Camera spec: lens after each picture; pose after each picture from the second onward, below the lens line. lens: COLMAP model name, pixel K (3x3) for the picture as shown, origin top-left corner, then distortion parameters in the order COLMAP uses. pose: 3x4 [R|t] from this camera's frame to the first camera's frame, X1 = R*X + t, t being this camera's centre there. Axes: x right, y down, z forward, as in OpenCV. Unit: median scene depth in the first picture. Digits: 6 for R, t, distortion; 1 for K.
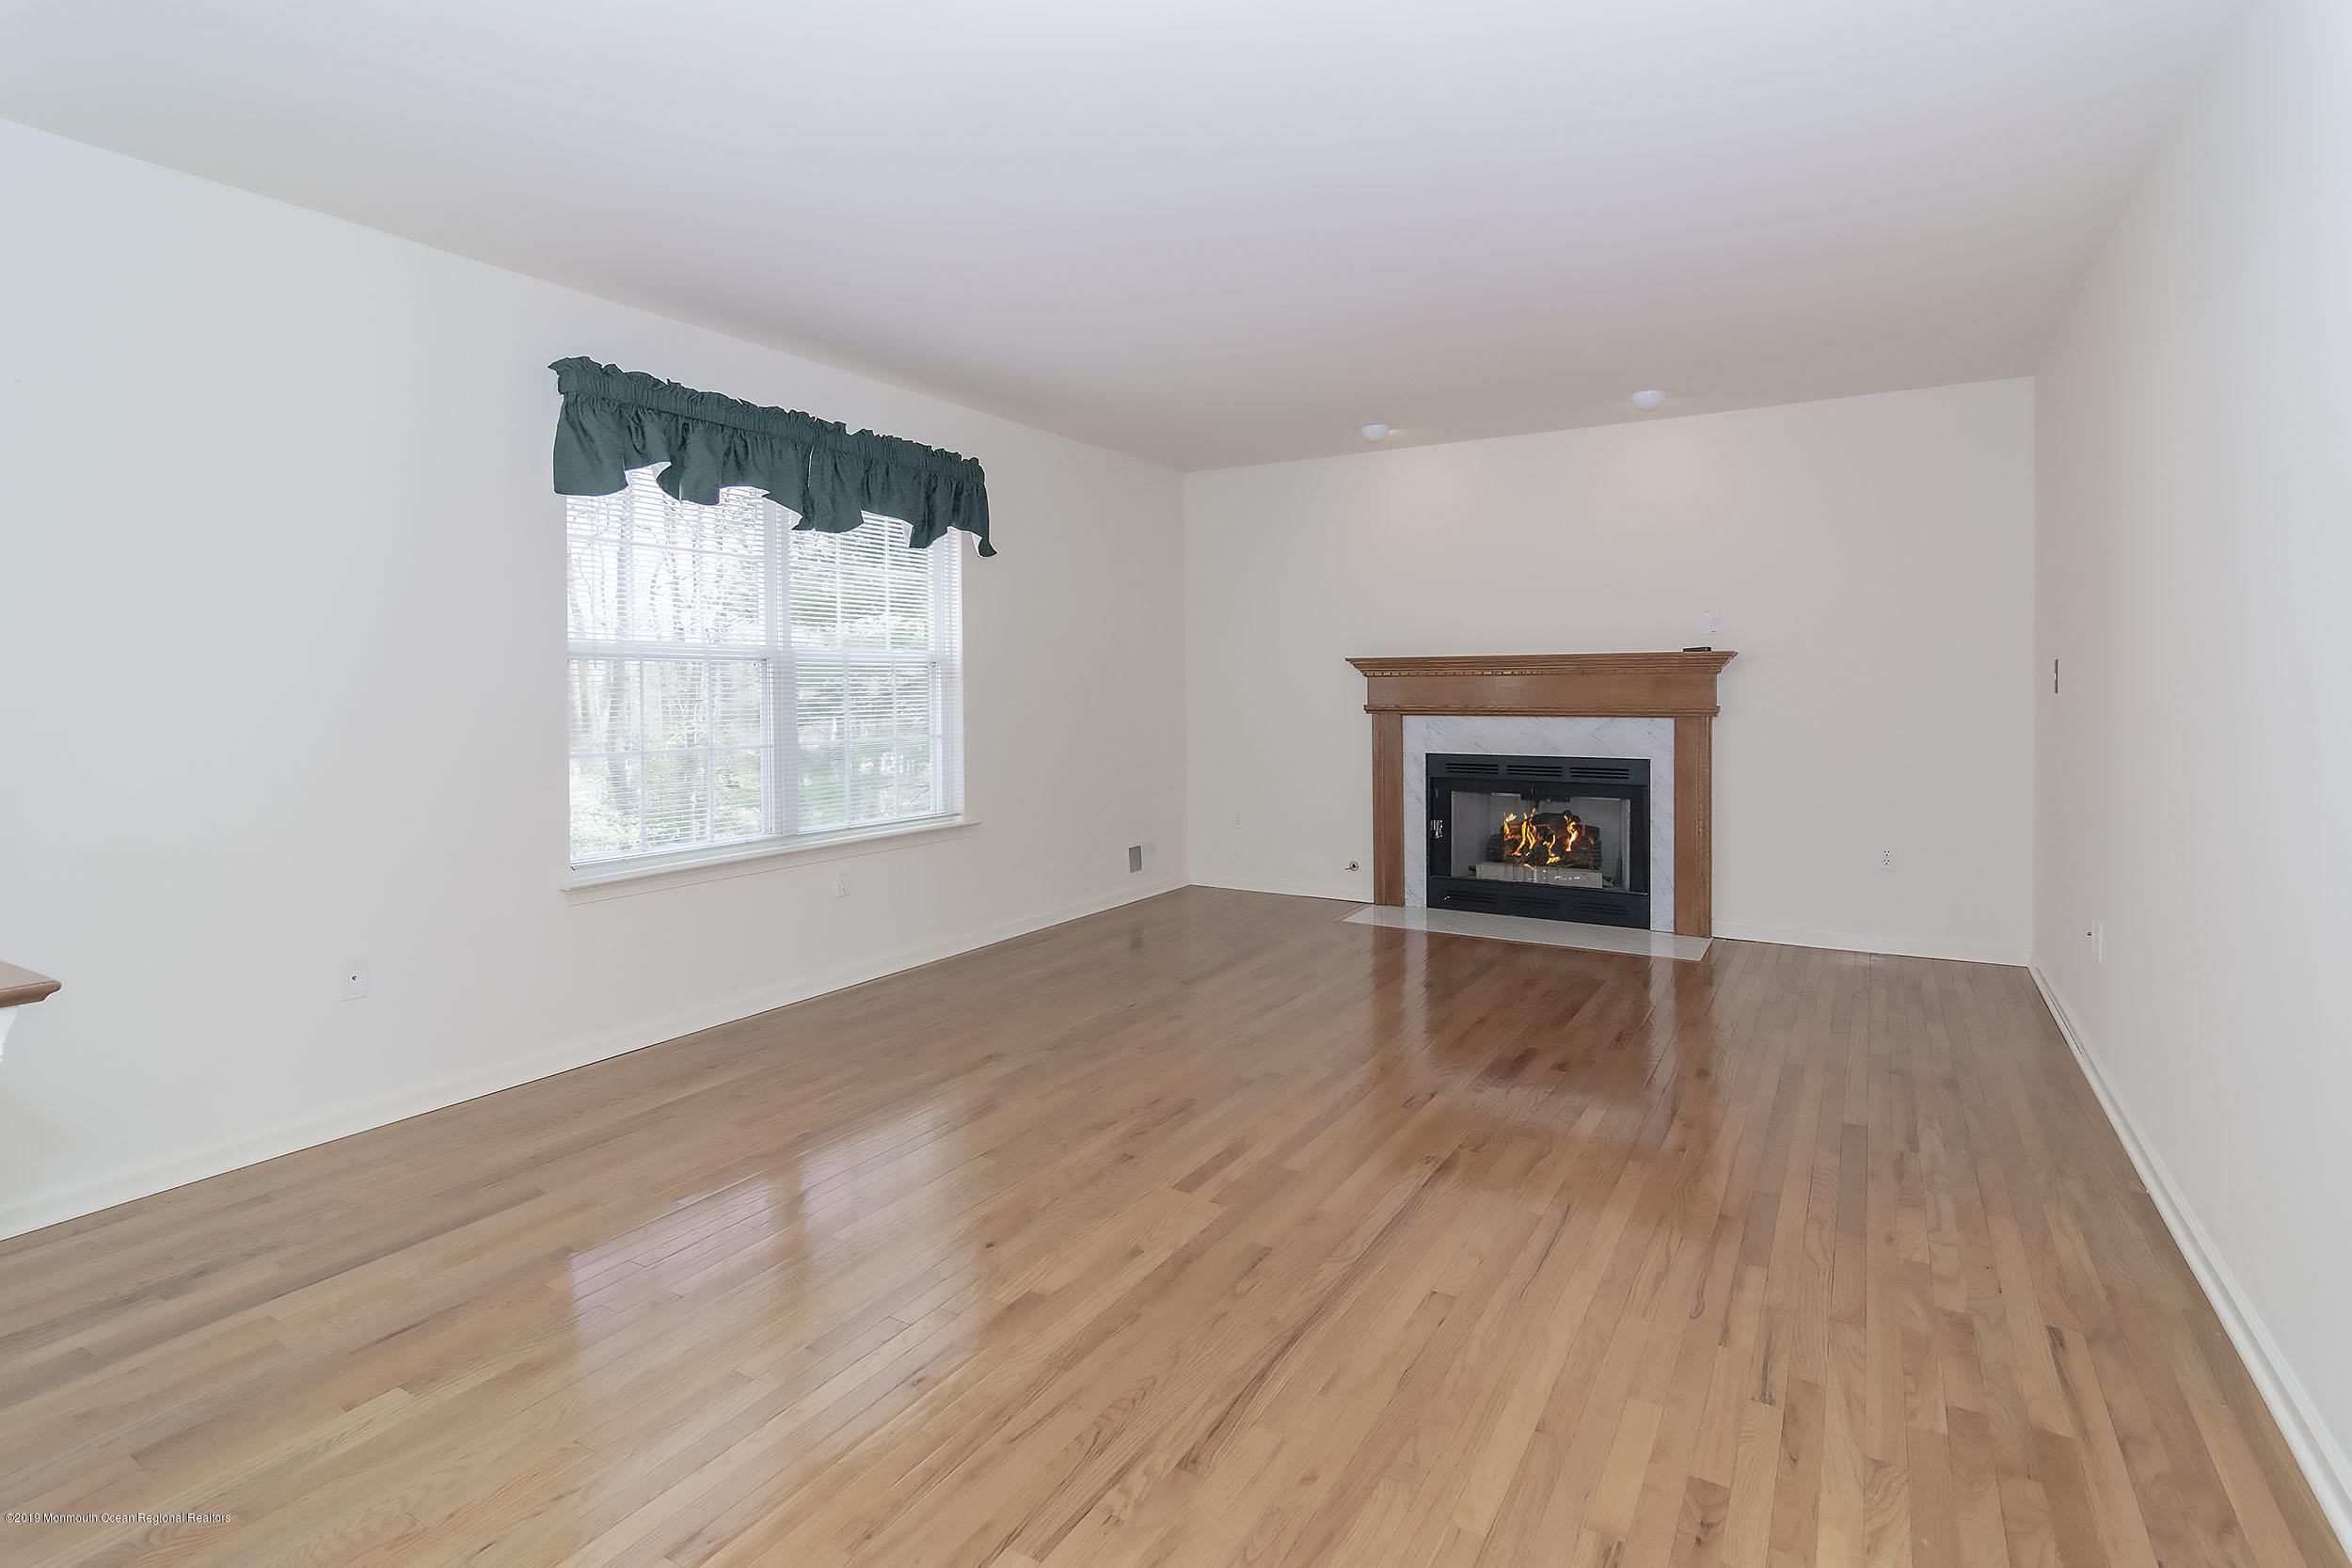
lens RADIAL K [[1157.2, 0, 1107.8], [0, 1157.2, 717.6], [0, 0, 1]] dist [-0.002235, -0.000149]
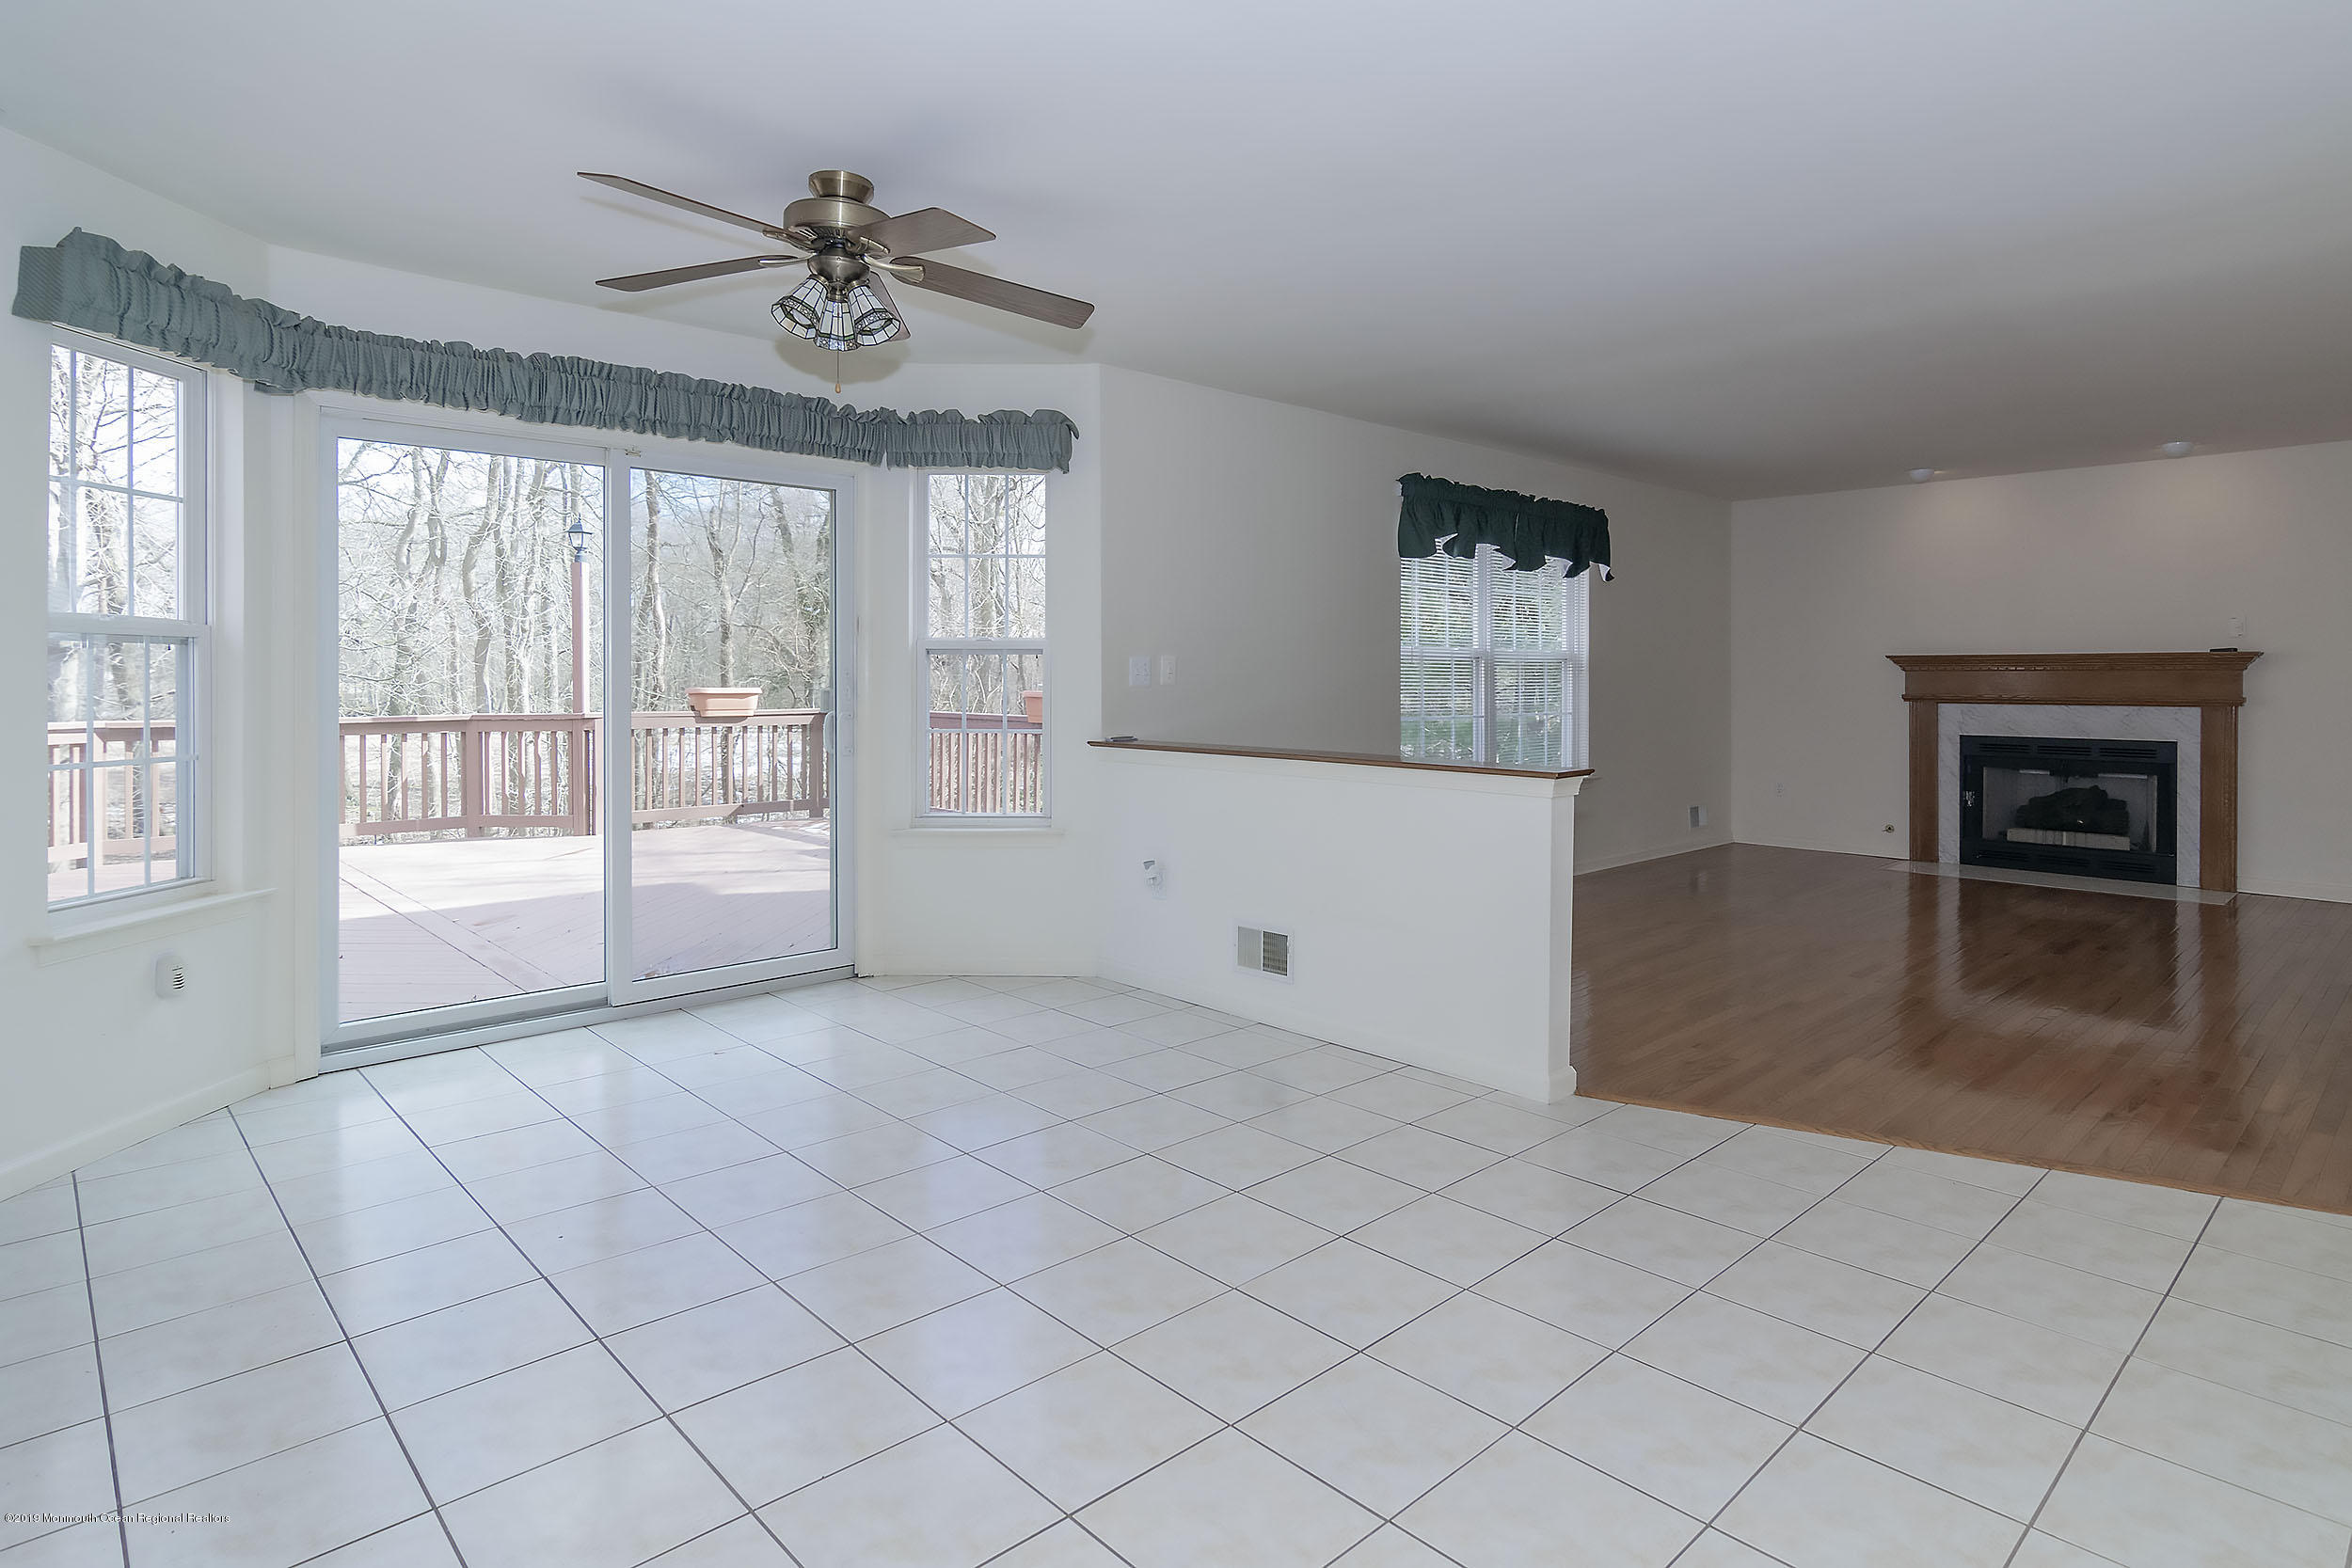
lens RADIAL K [[1265.8, 0, 1202.6], [0, 1265.8, 695.2], [0, 0, 1]] dist [0.020844, -0.000538]
pose [[0.977364, 0.009914, -0.211332, -0.224405], [-0.012078, 0.999887, -0.008953, 0.011669], [0.211219, 0.011302, 0.977373, -0.481612]]
